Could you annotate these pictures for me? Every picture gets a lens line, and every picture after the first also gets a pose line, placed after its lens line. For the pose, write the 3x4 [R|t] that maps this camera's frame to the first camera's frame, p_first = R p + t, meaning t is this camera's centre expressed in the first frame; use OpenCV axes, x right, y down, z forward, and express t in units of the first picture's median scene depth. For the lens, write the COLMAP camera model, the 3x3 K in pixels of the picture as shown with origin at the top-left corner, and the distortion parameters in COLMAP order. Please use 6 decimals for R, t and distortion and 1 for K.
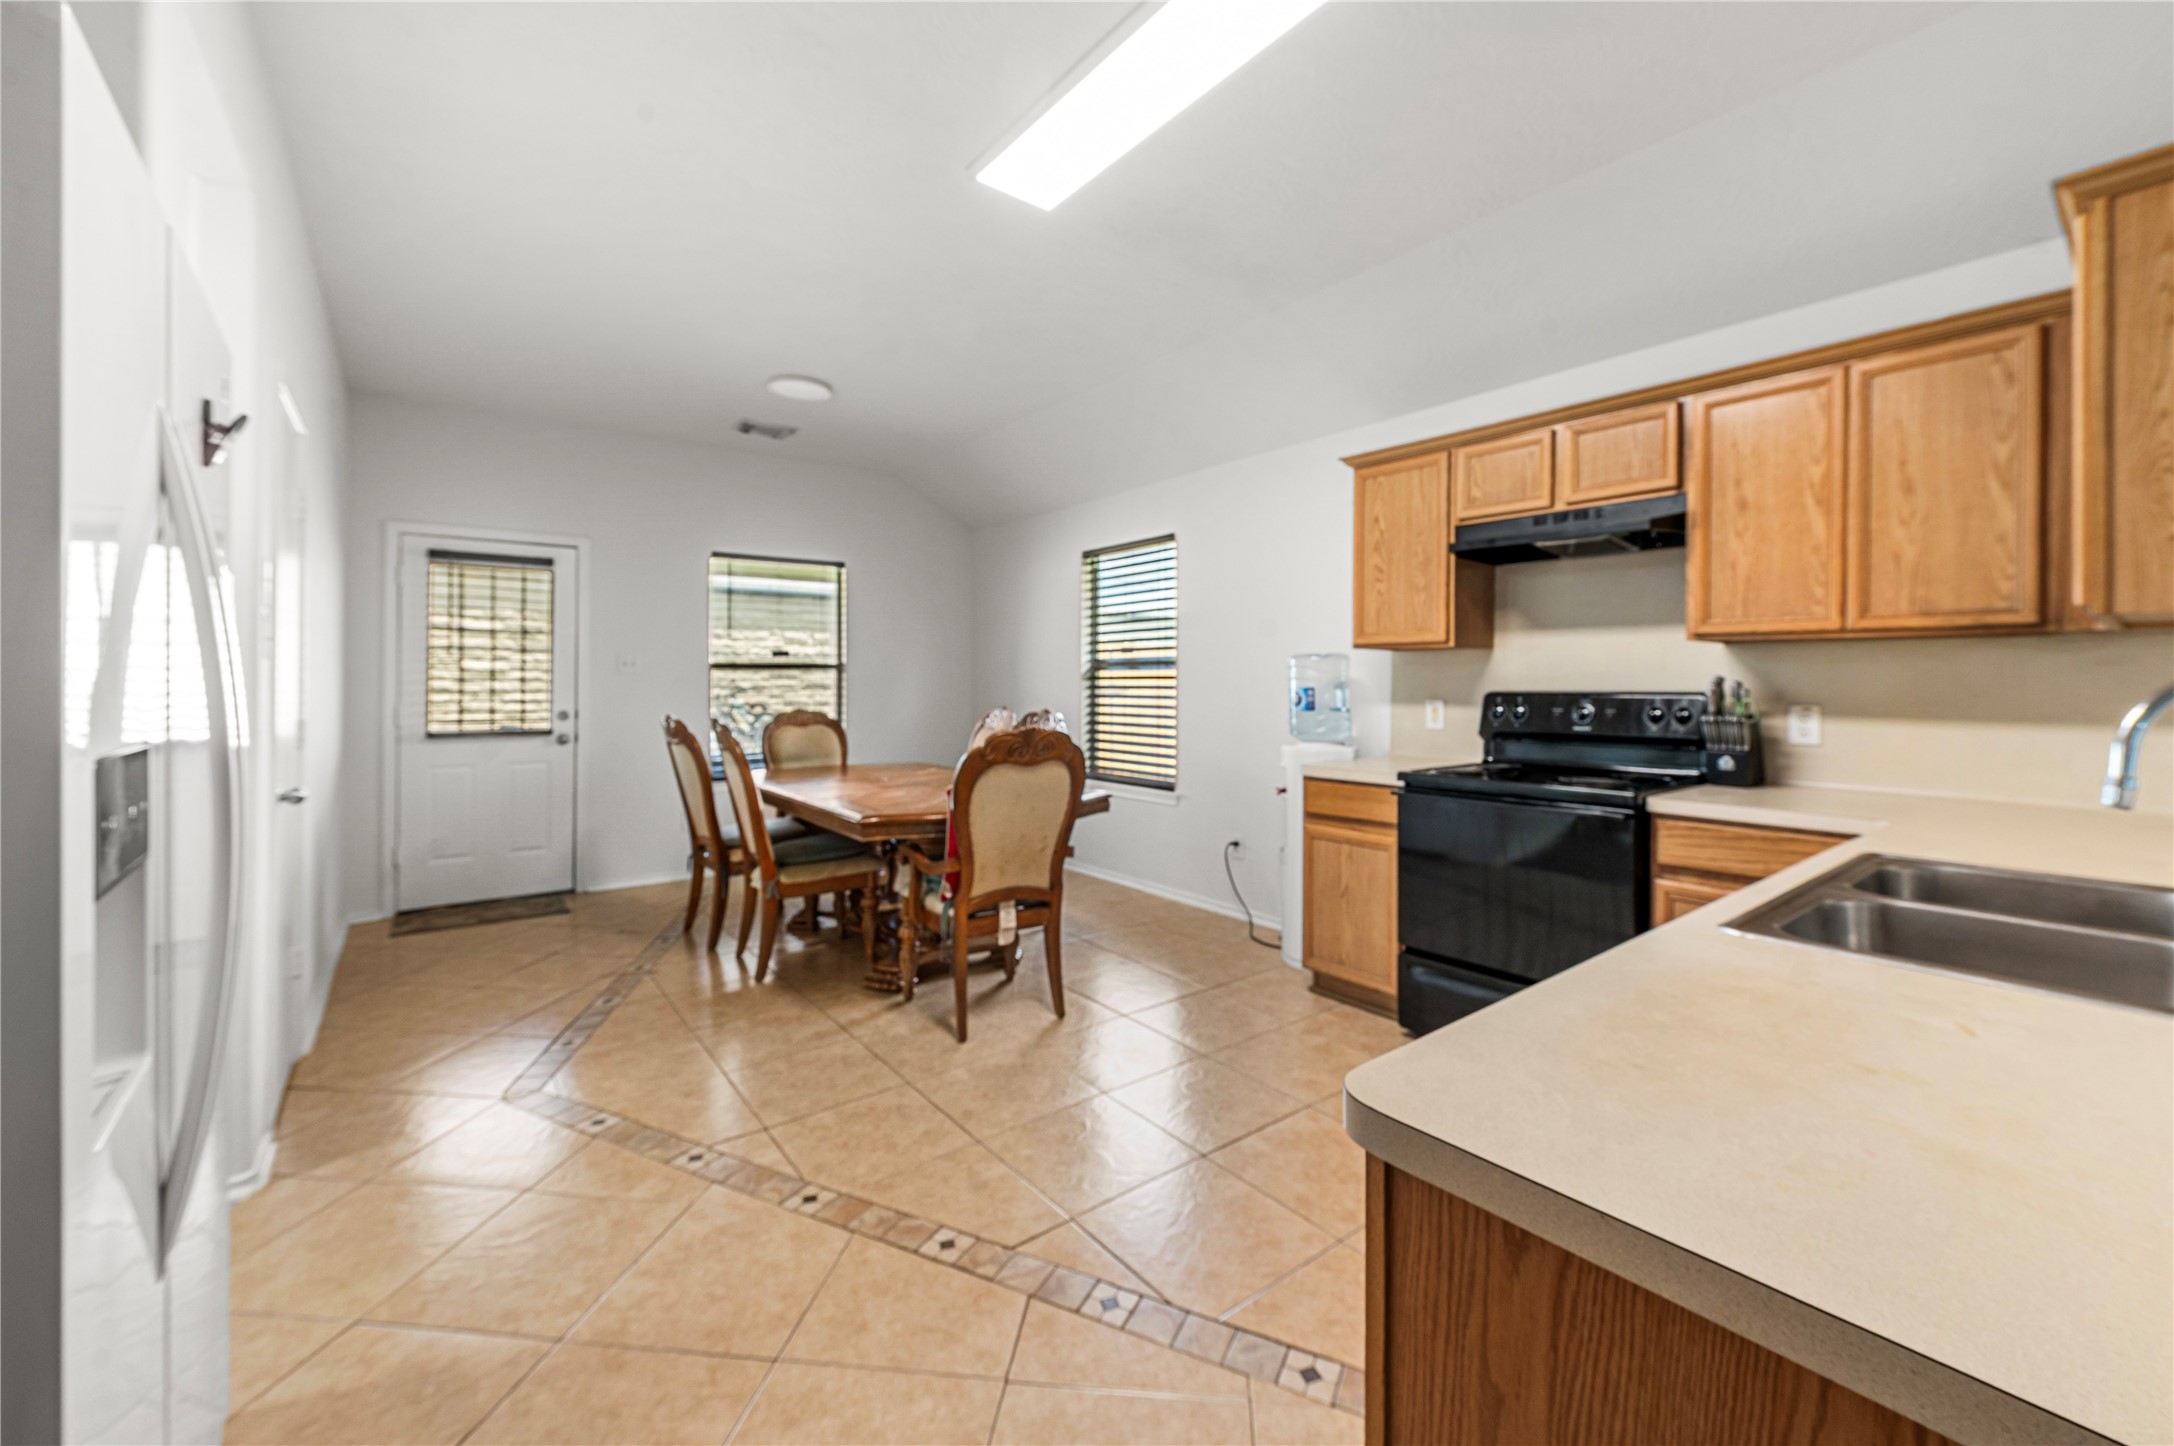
lens RADIAL K [[886.0, 0, 1100.5], [0, 886.0, 671.5], [0, 0, 1]] dist [-0.006741, -0.000322]
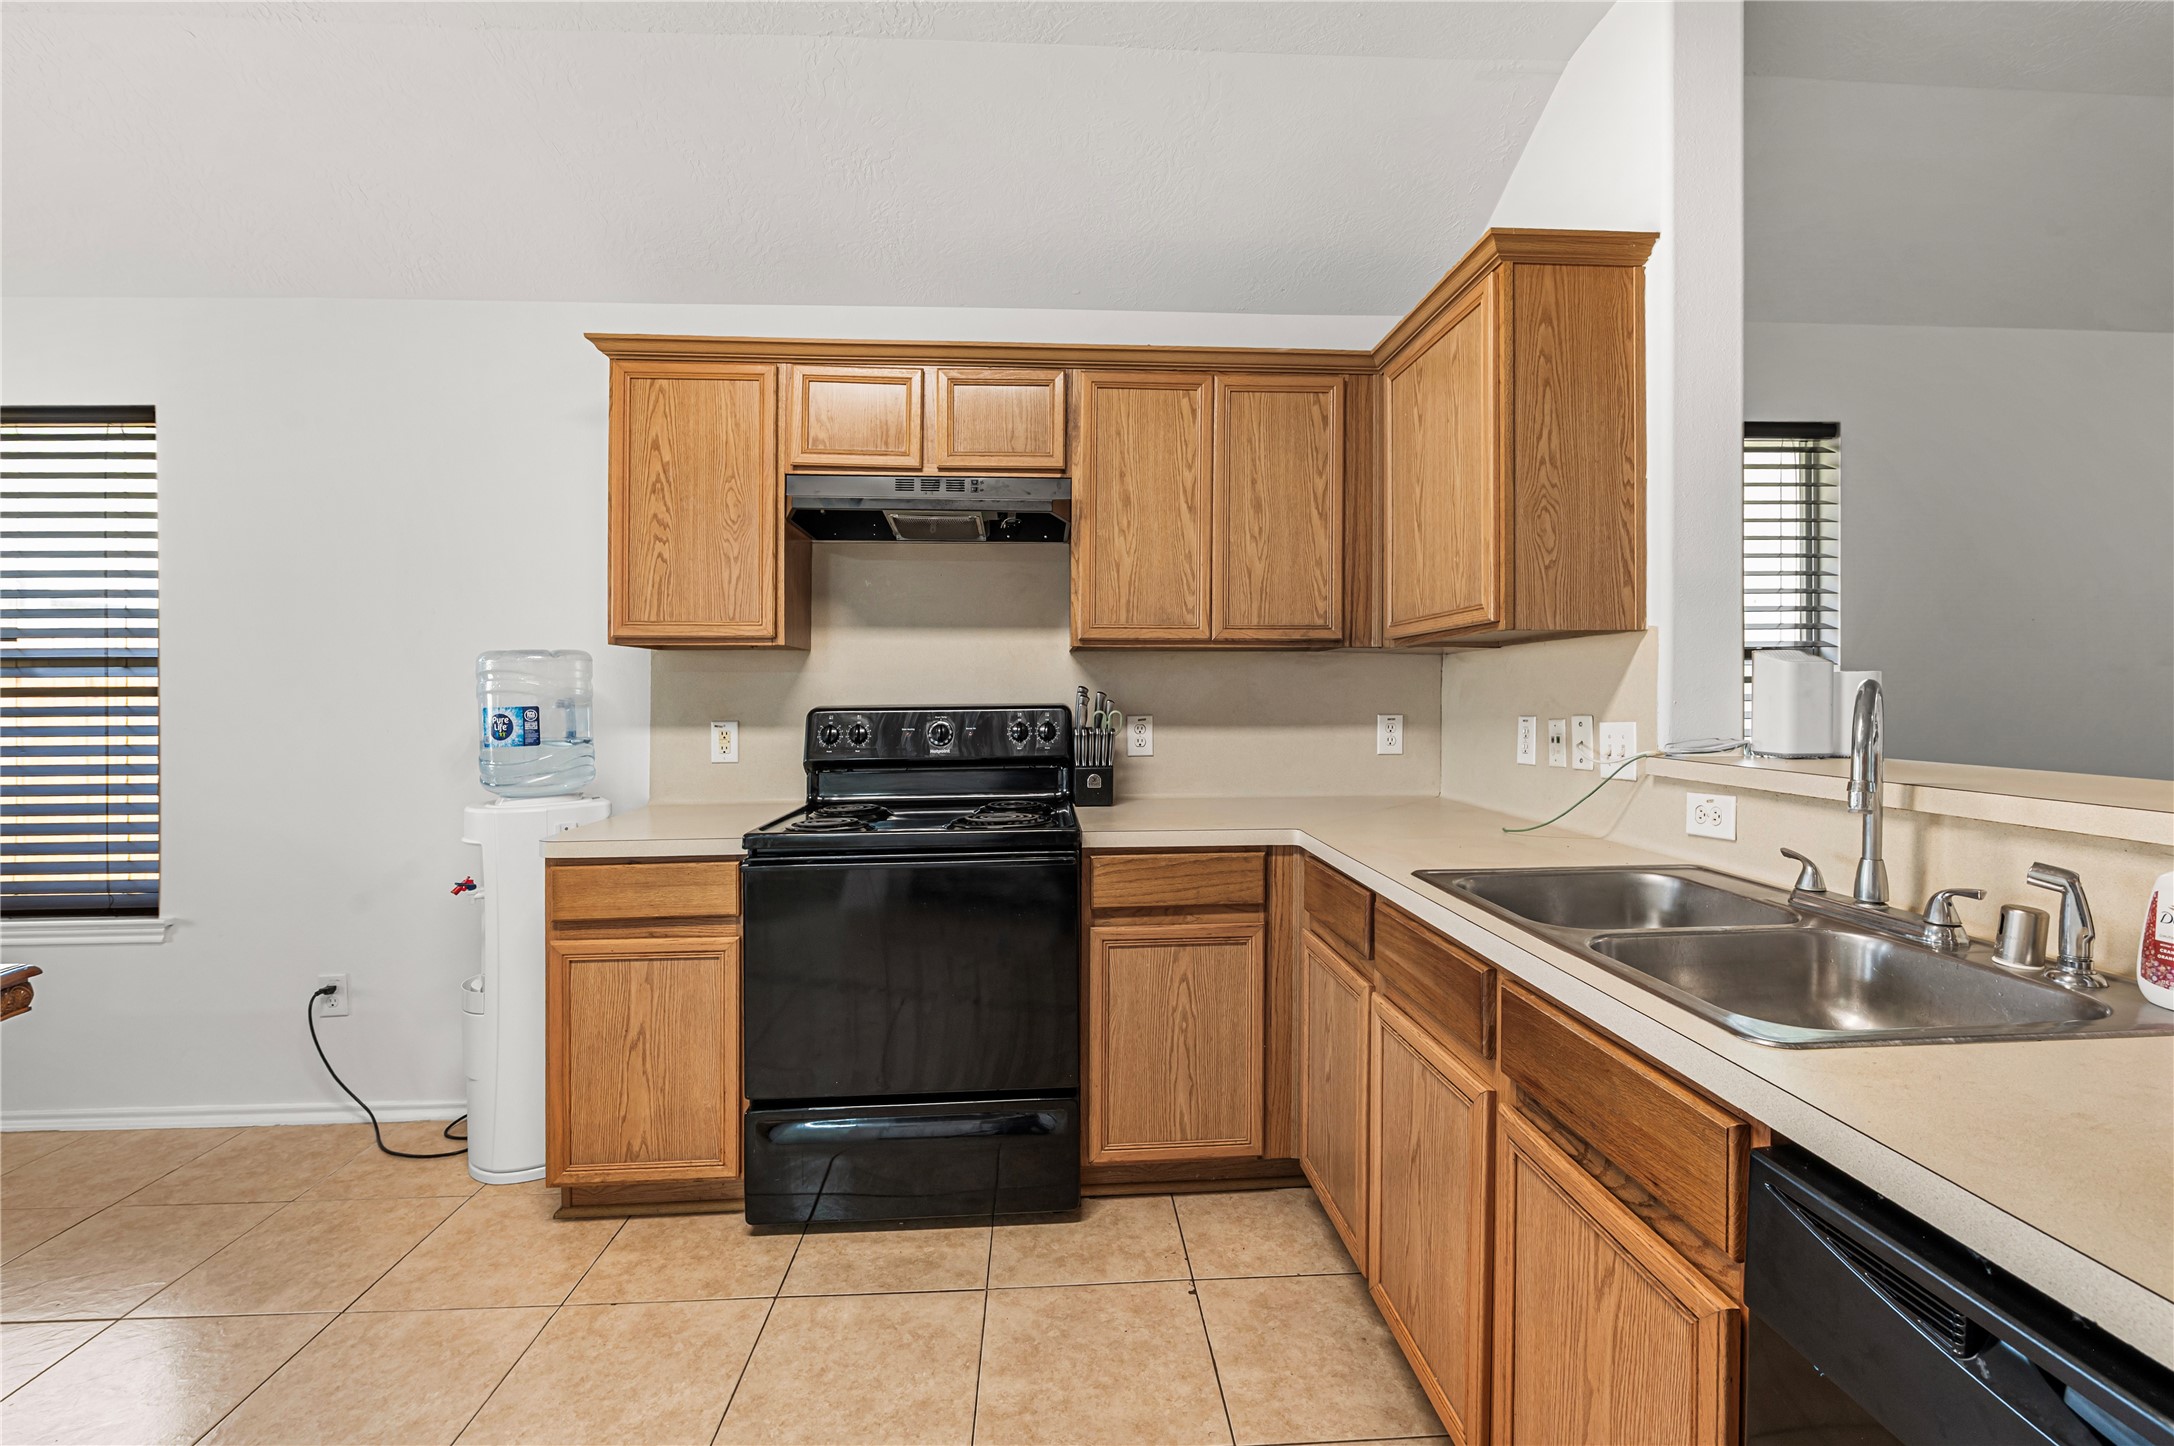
lens RADIAL K [[886.0, 0, 1085.0], [0, 886.0, 705.5], [0, 0, 1]] dist [-0.006741, -0.000322]
pose [[0.558346, -0.013468, 0.829499, -0.056860], [-0.001040, 0.999856, 0.016934, 0.008275], [-0.829608, -0.010318, 0.558251, 0.432040]]
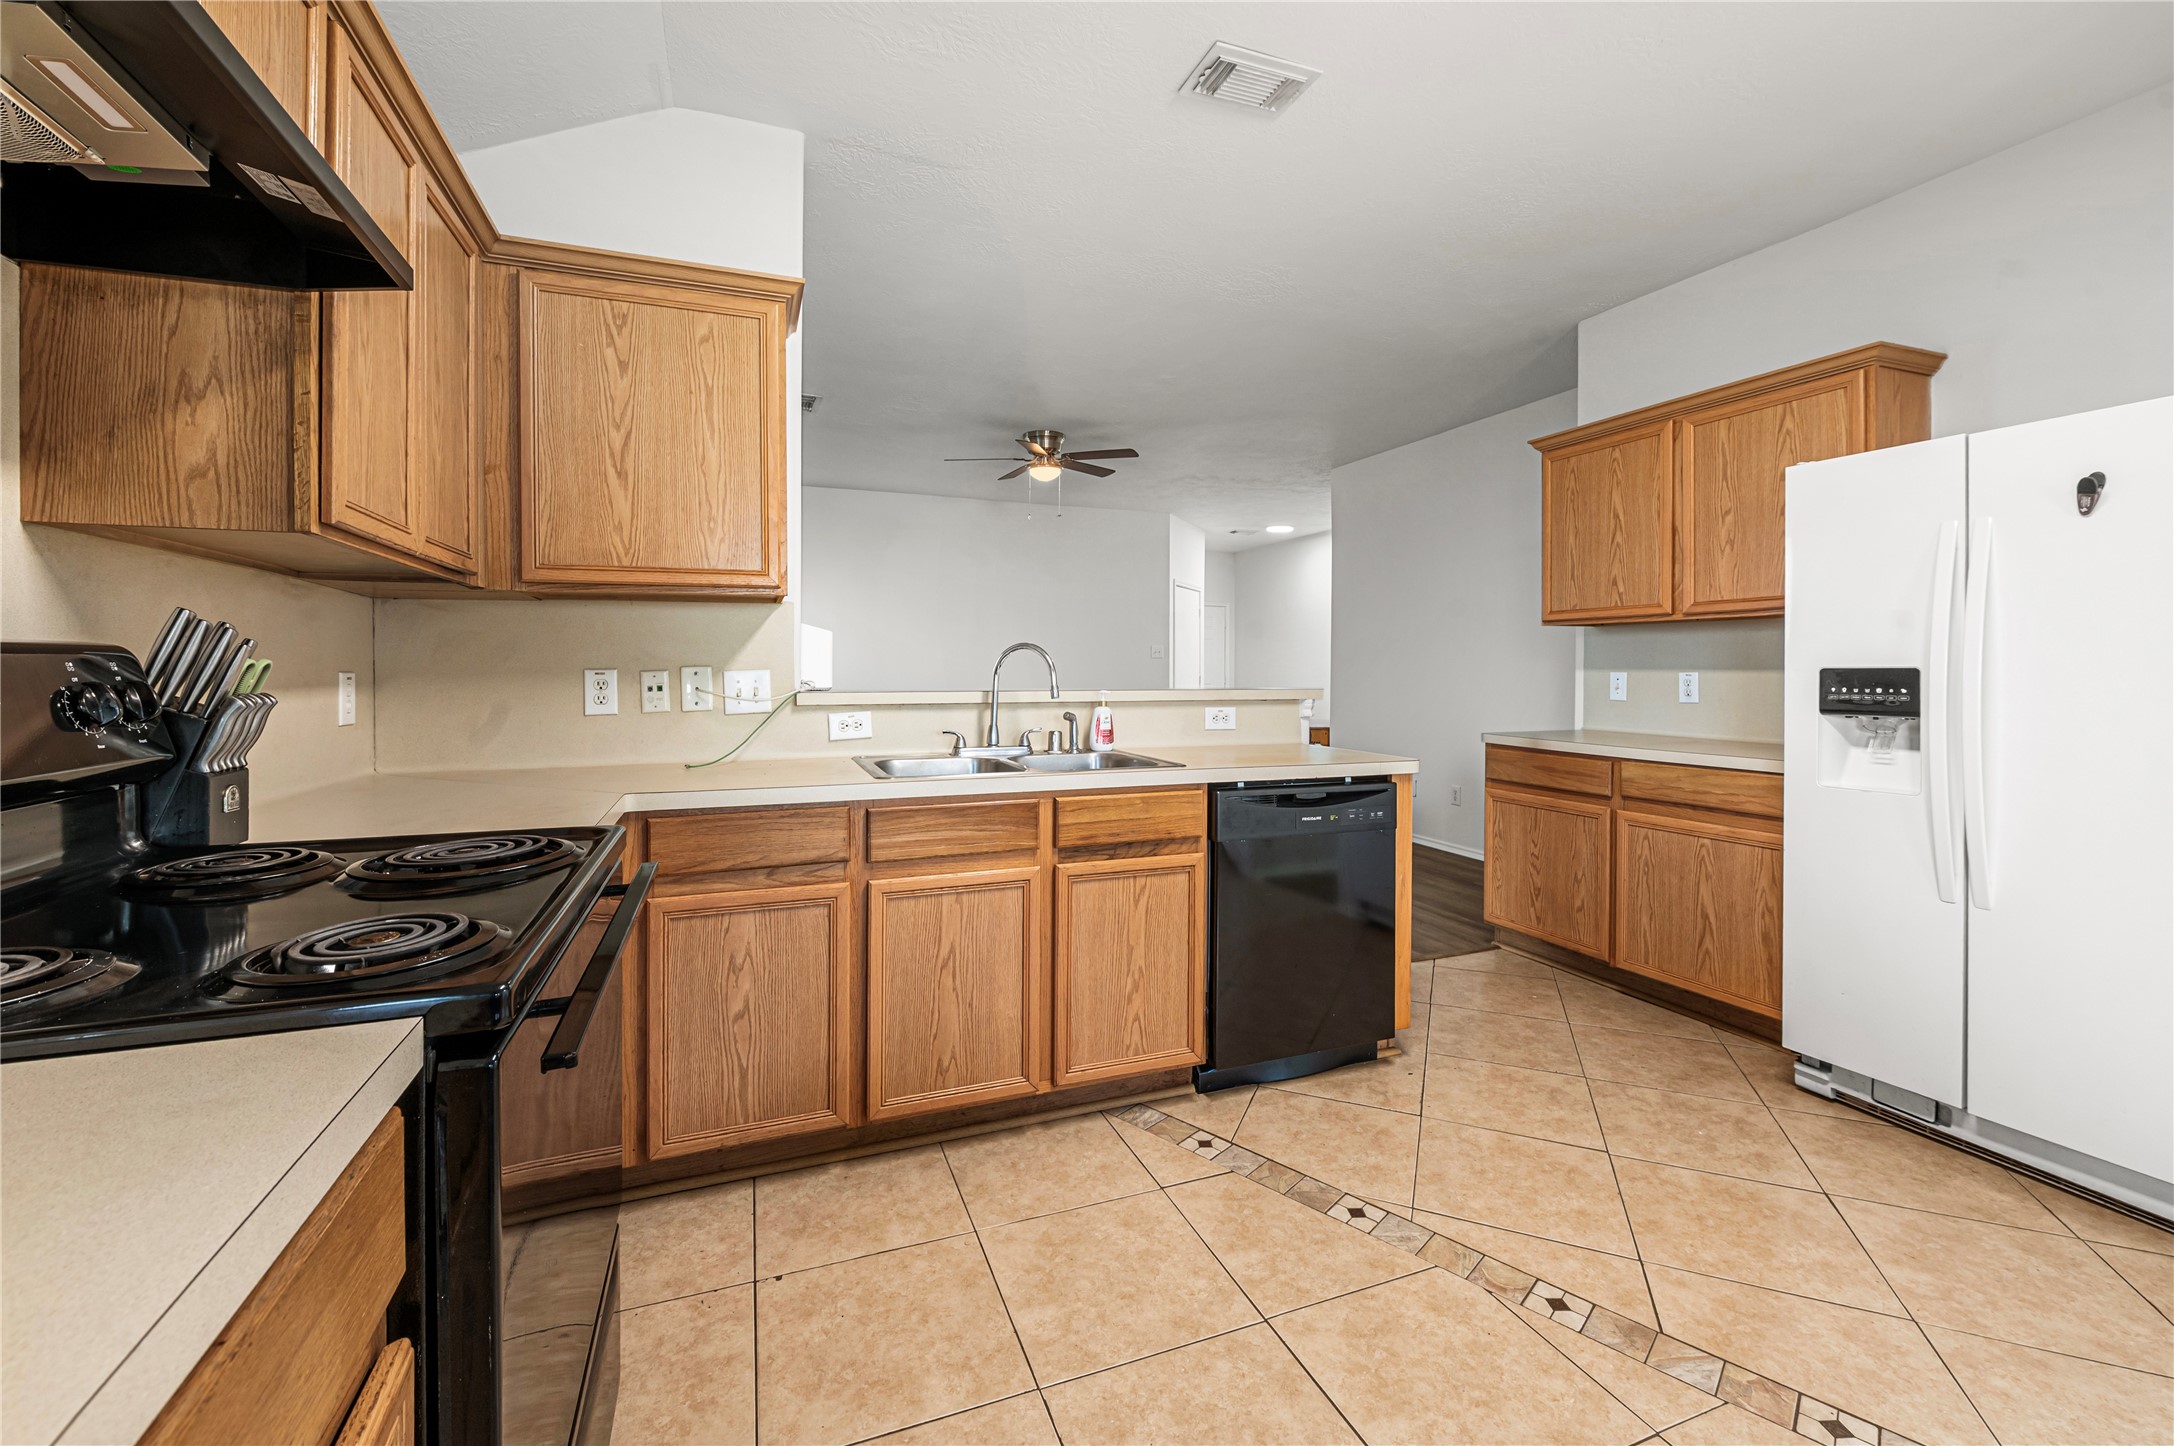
lens RADIAL K [[886.0, 0, 1086.9], [0, 886.0, 678.3], [0, 0, 1]] dist [-0.006741, -0.000322]
pose [[-0.957388, -0.006525, 0.288729, 0.127835], [-0.005339, 0.999974, 0.004896, 0.032088], [-0.288754, 0.003146, -0.957398, 1.171792]]
